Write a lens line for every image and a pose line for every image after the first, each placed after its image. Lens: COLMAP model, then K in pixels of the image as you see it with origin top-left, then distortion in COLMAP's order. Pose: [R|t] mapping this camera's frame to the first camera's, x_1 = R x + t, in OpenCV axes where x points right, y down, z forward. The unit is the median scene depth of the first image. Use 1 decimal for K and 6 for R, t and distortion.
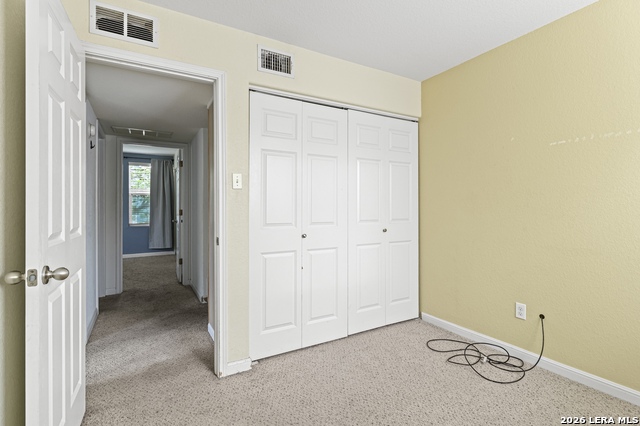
lens RADIAL K [[296.3, 0, 321.1], [0, 296.3, 213.6], [0, 0, 1]] dist [0.000269, 0.000423]
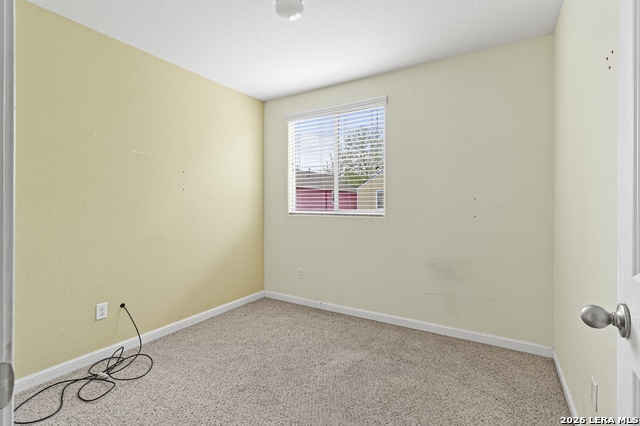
lens RADIAL K [[296.3, 0, 320.9], [0, 296.3, 210.0], [0, 0, 1]] dist [0.000269, 0.000423]
pose [[-0.487946, -0.000218, 0.872874, -0.540525], [0.006184, 0.999974, 0.003707, -0.006368], [-0.872852, 0.007207, -0.487932, 0.840615]]
